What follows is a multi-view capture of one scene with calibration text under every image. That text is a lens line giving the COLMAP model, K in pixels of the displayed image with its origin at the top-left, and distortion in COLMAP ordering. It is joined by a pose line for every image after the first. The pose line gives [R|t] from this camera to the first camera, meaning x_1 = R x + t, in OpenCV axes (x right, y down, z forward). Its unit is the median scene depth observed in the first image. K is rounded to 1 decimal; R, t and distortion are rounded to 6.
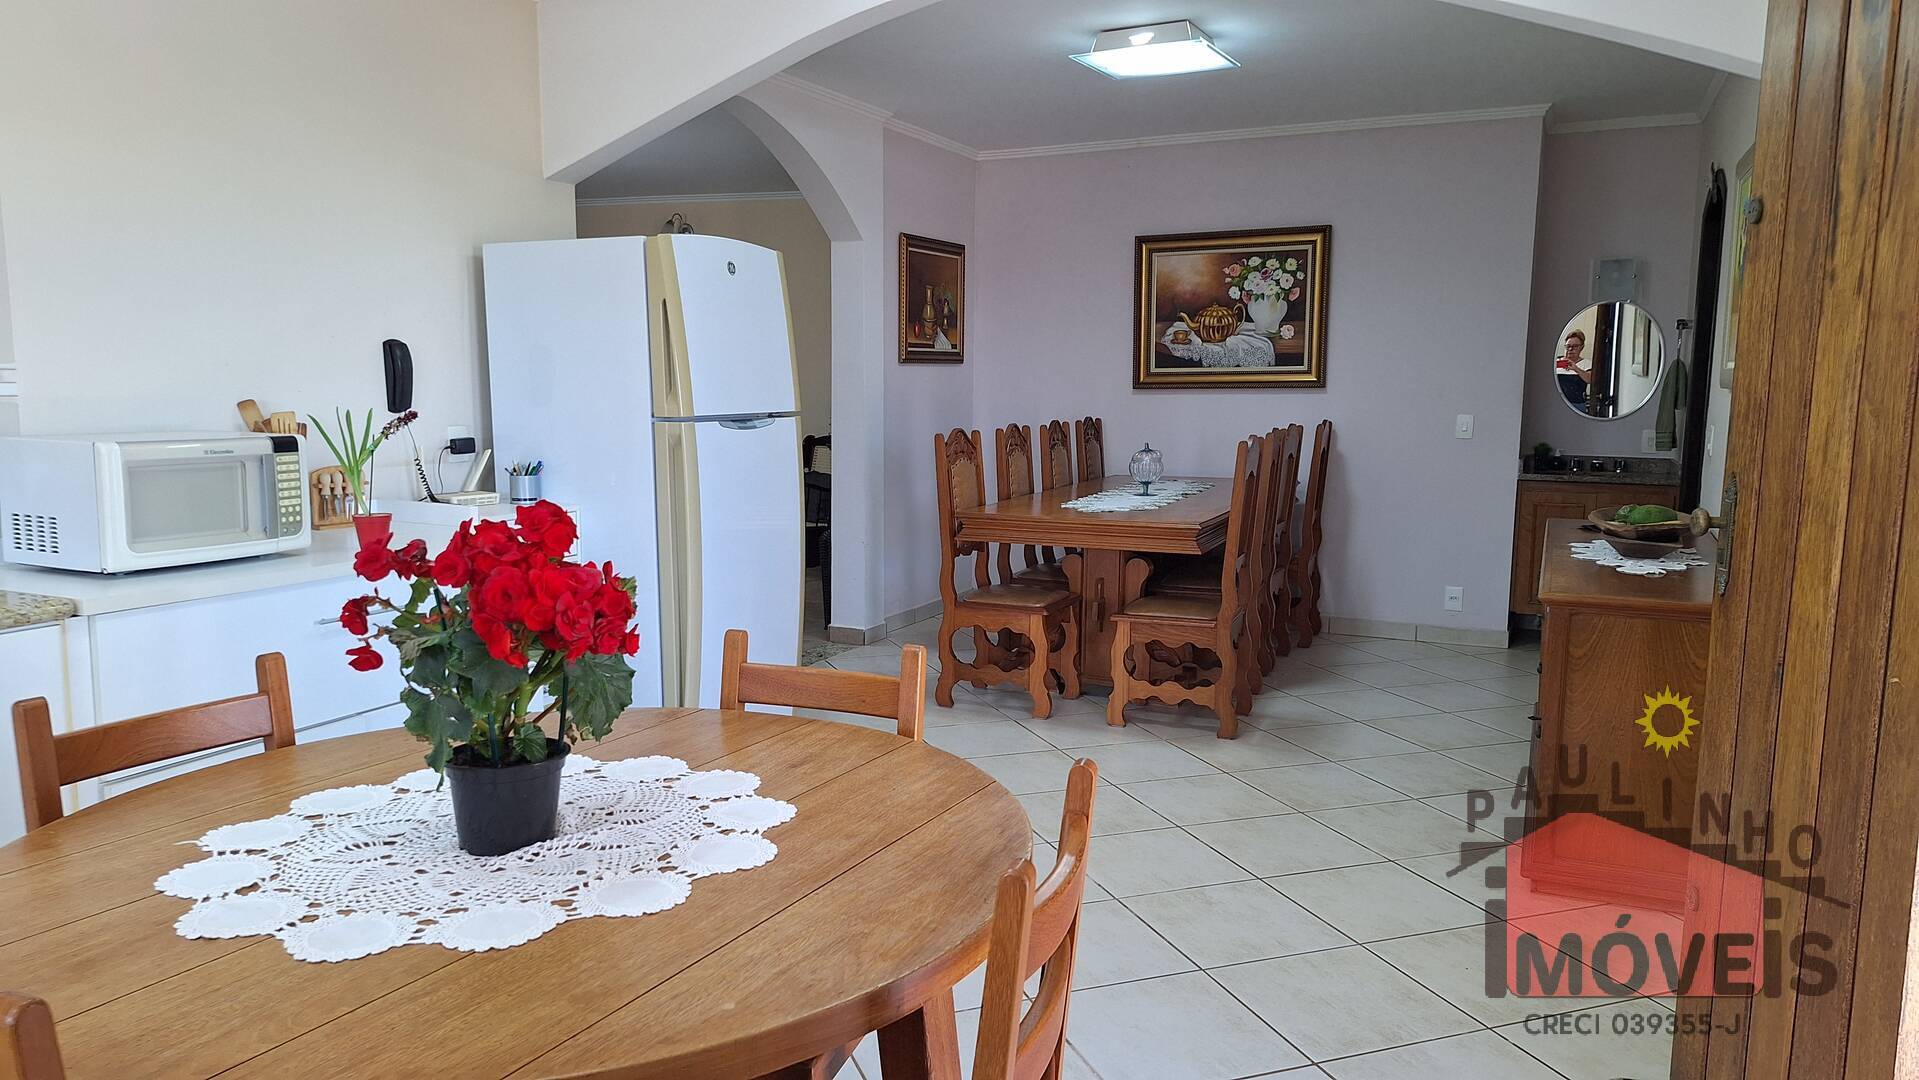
lens RADIAL K [[1253.0, 0, 990.5], [0, 1253.0, 545.2], [0, 0, 1]] dist [0.082514, -0.098546]
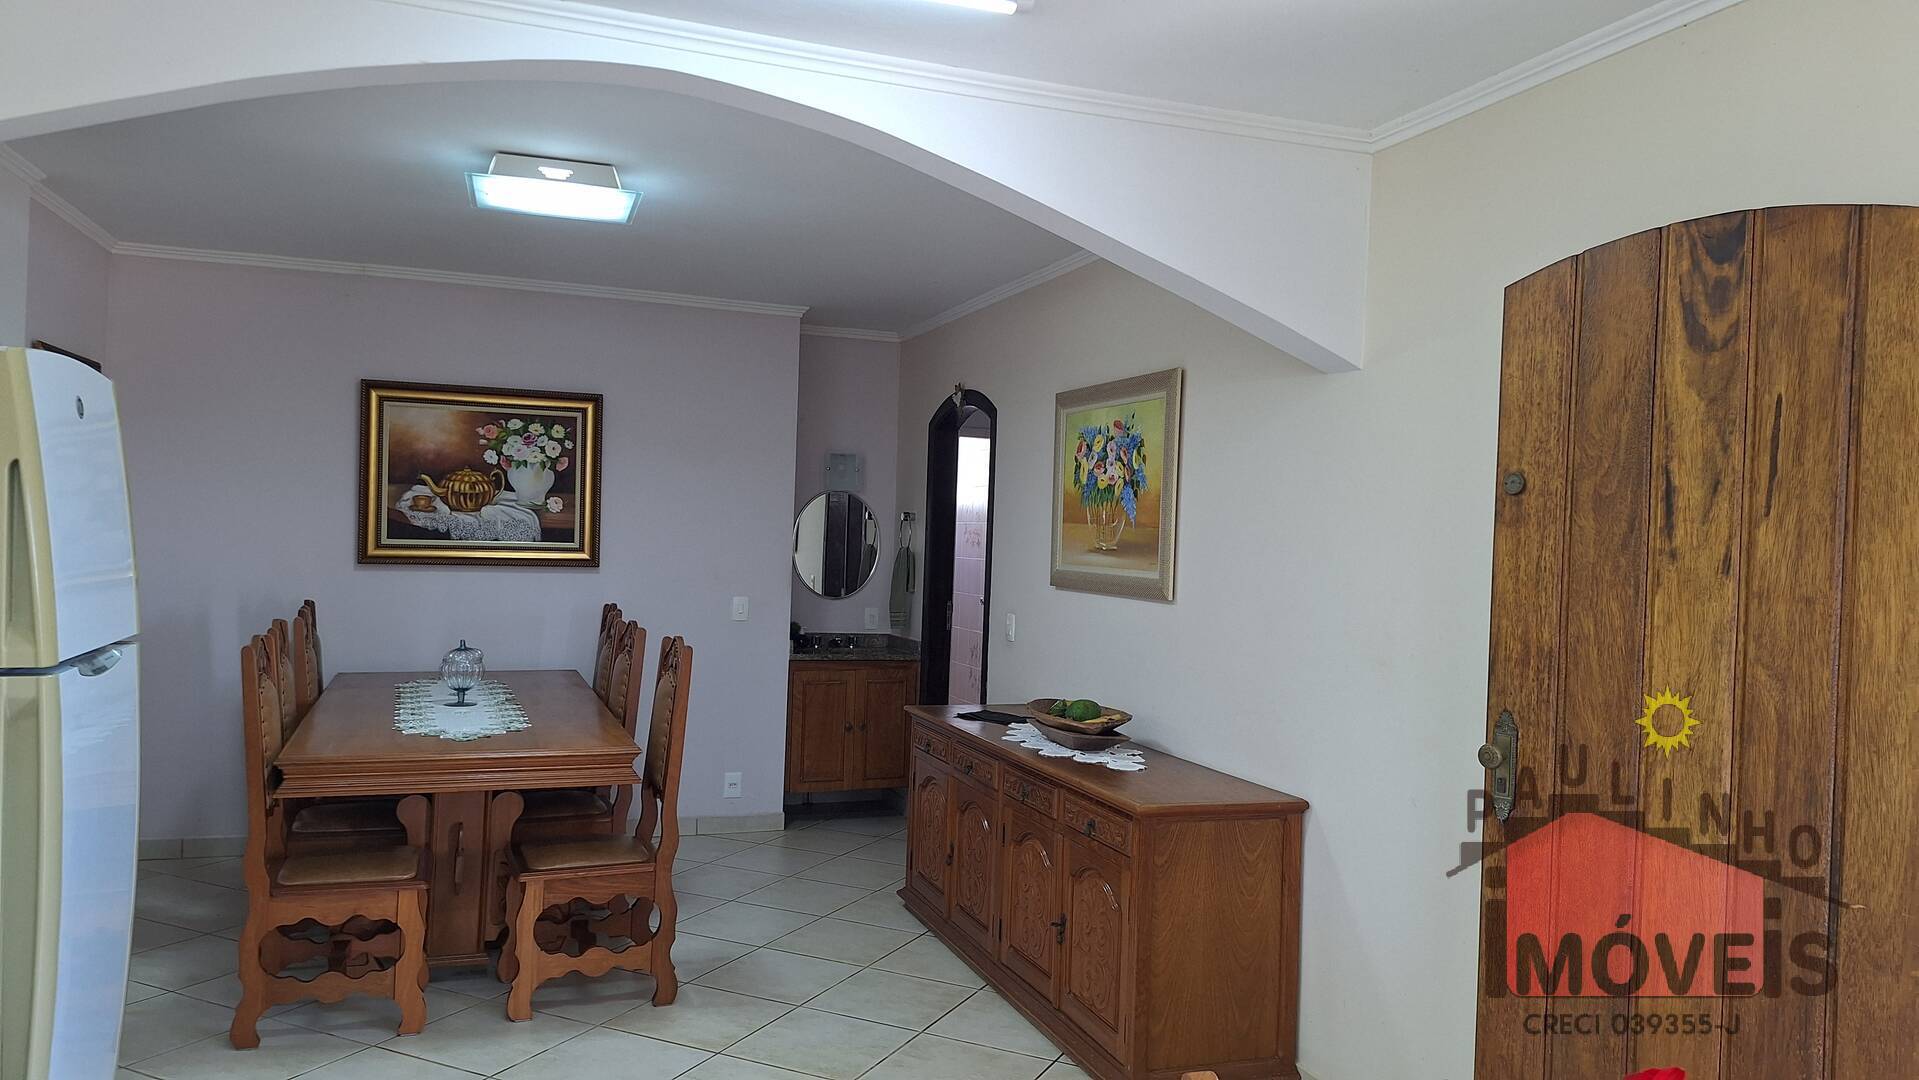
lens RADIAL K [[1253.0, 0, 990.5], [0, 1253.0, 545.2], [0, 0, 1]] dist [0.082514, -0.098546]
pose [[0.733463, 0.022092, 0.679371, -0.148434], [0.059662, 0.993522, -0.096720, -0.034709], [-0.677106, 0.111473, 0.727393, 0.137588]]
